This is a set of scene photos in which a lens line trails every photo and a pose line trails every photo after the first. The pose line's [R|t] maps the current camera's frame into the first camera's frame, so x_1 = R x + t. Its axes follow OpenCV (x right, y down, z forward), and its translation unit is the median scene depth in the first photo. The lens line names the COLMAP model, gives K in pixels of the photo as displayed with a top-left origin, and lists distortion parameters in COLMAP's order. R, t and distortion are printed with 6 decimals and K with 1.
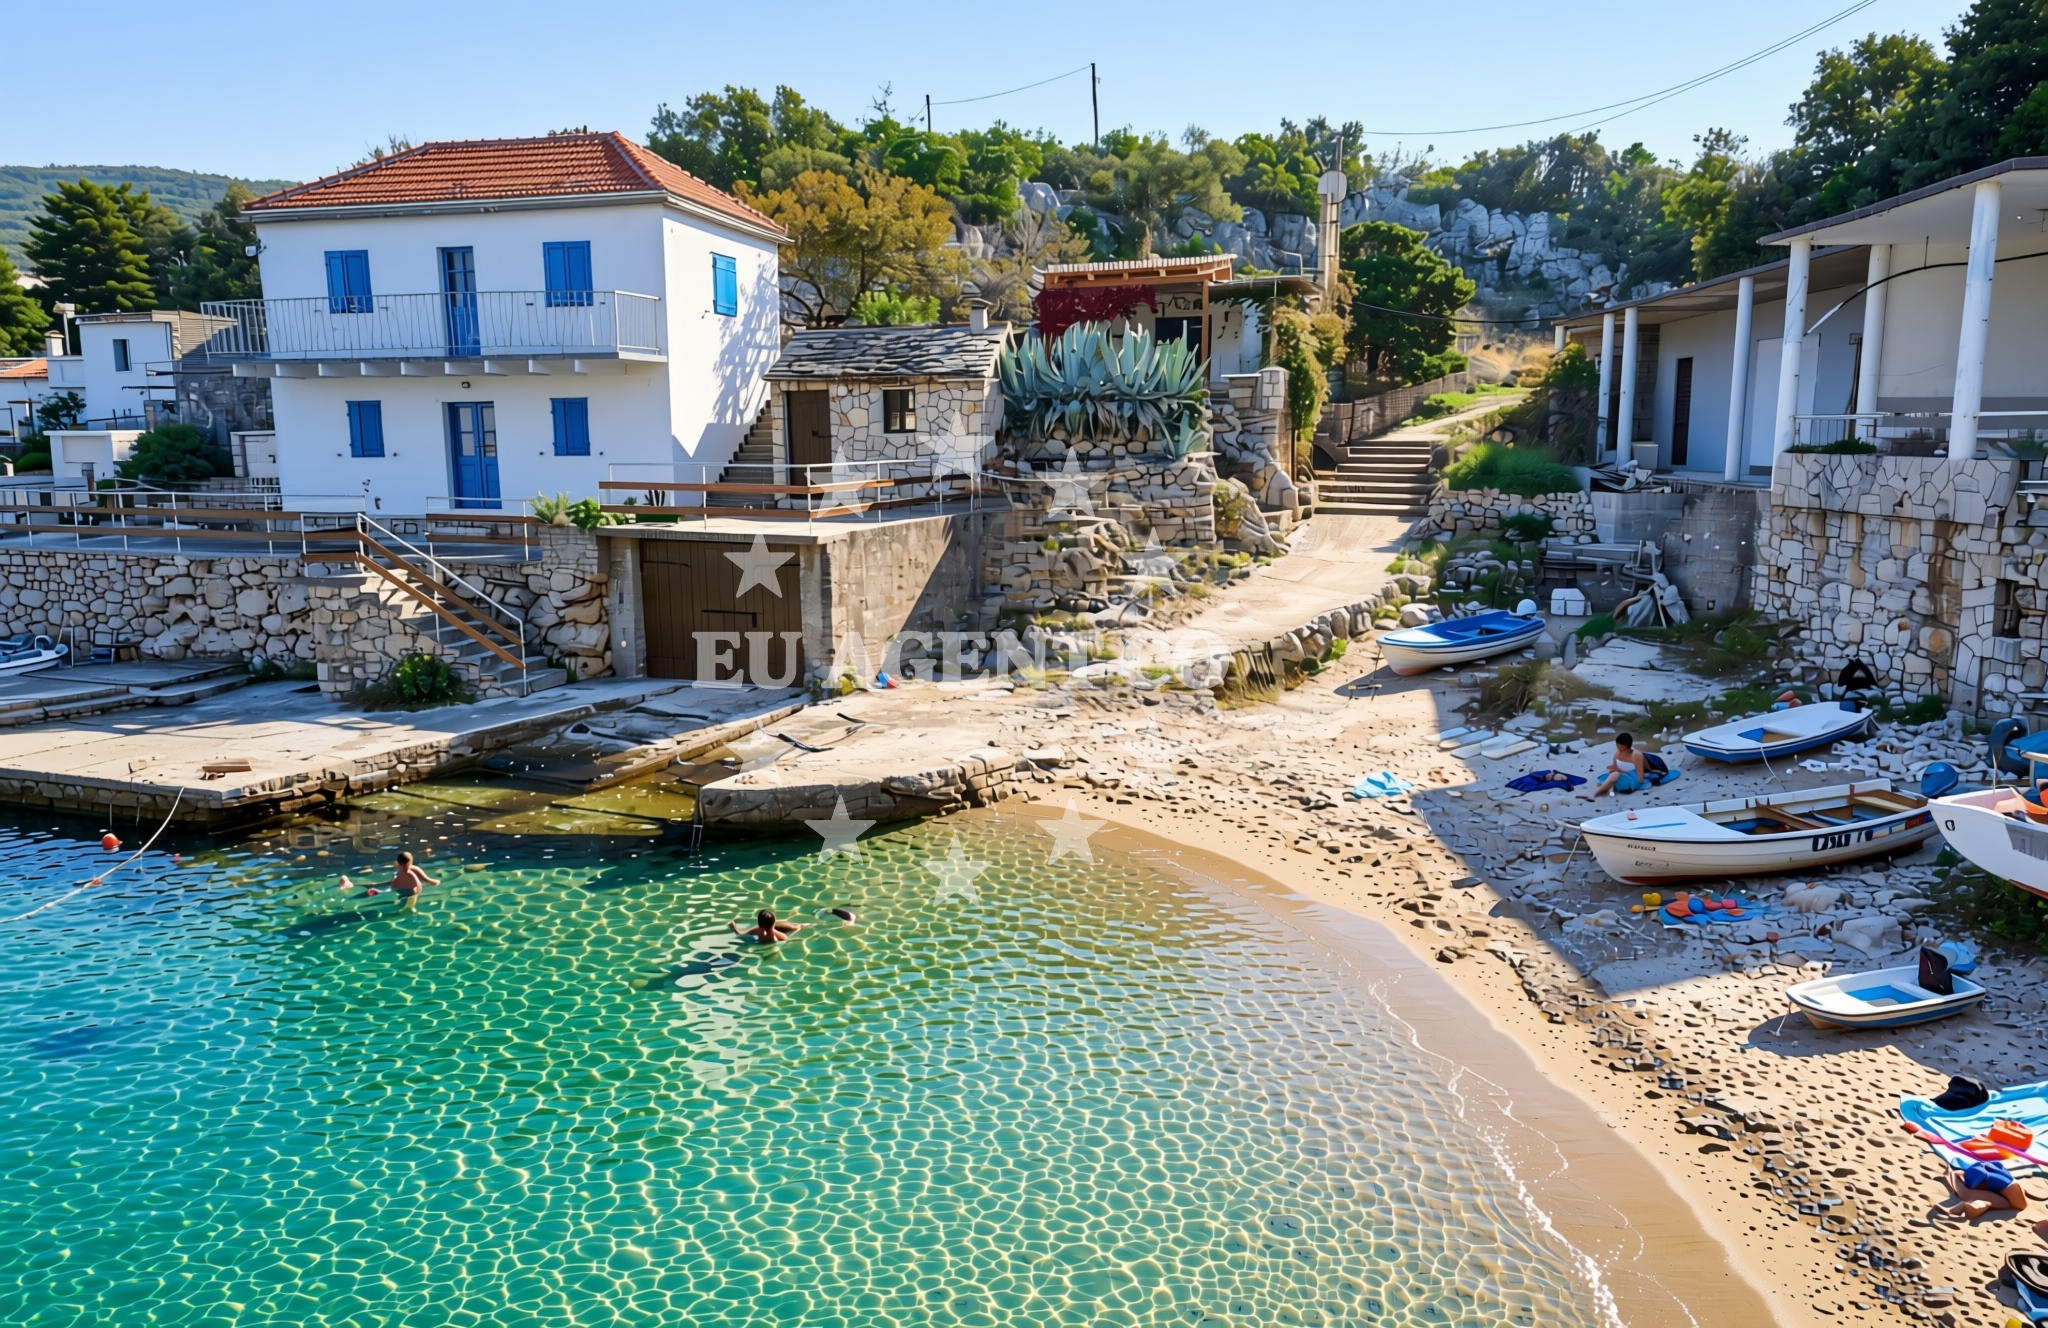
lens RADIAL K [[1095.1, 0, 1066.1], [0, 1095.1, 666.0], [0, 0, 1]] dist [-0.001415, -0.000044]
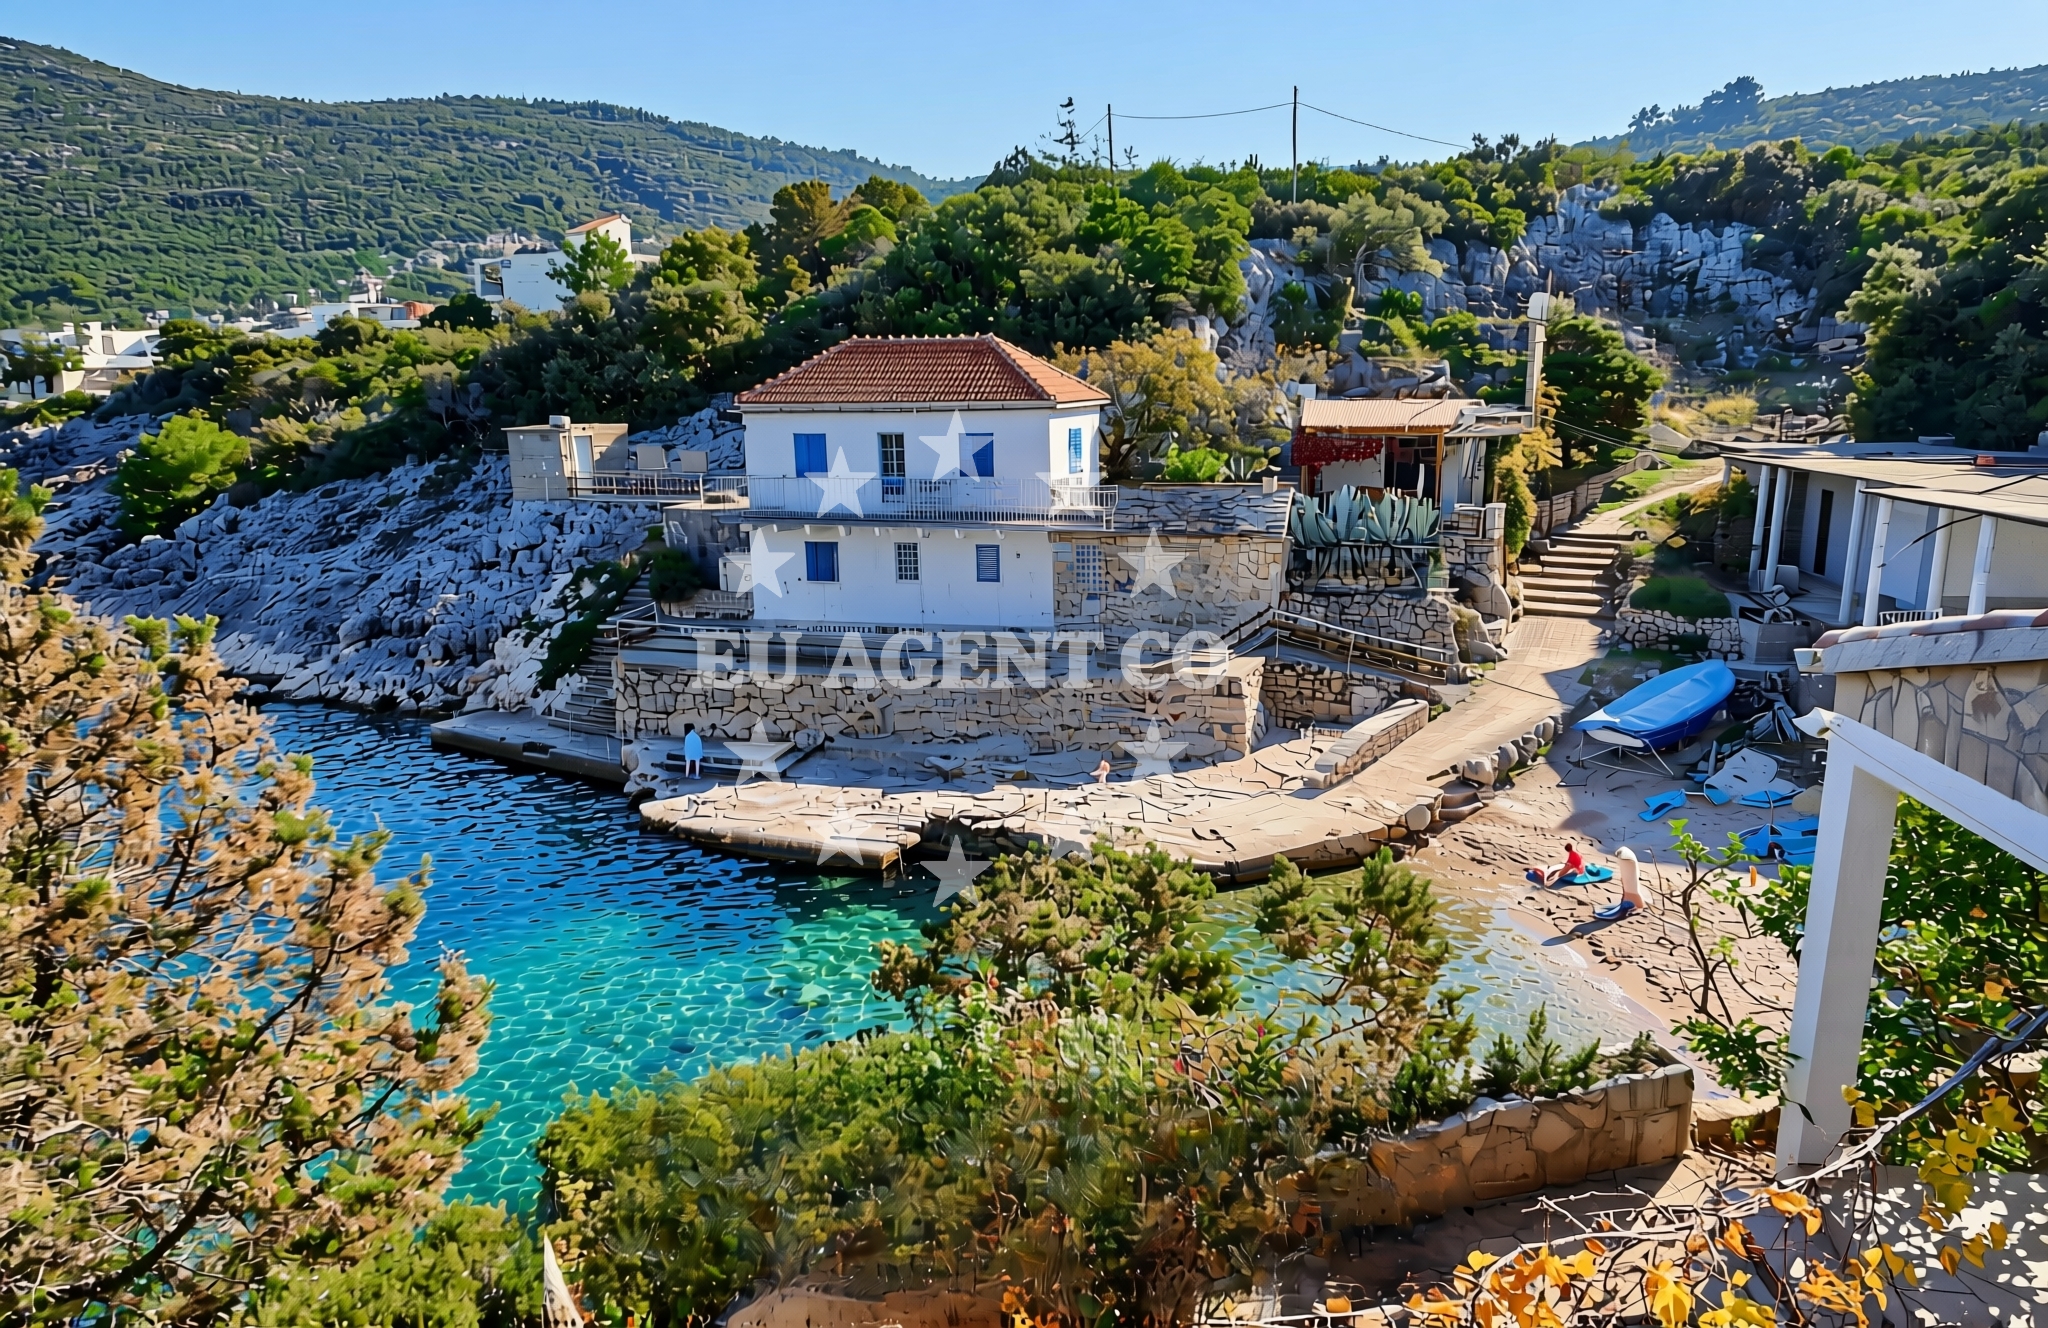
lens RADIAL K [[1280.6, 0, 1024.0], [0, 1280.6, 664.0], [0, 0, 1]] dist [-0.005254, 0.000228]
pose [[0.994751, -0.000691, -0.102325, -0.210729], [0.010510, 0.995378, 0.095455, -0.232309], [0.101786, -0.096029, 0.990161, -0.582373]]
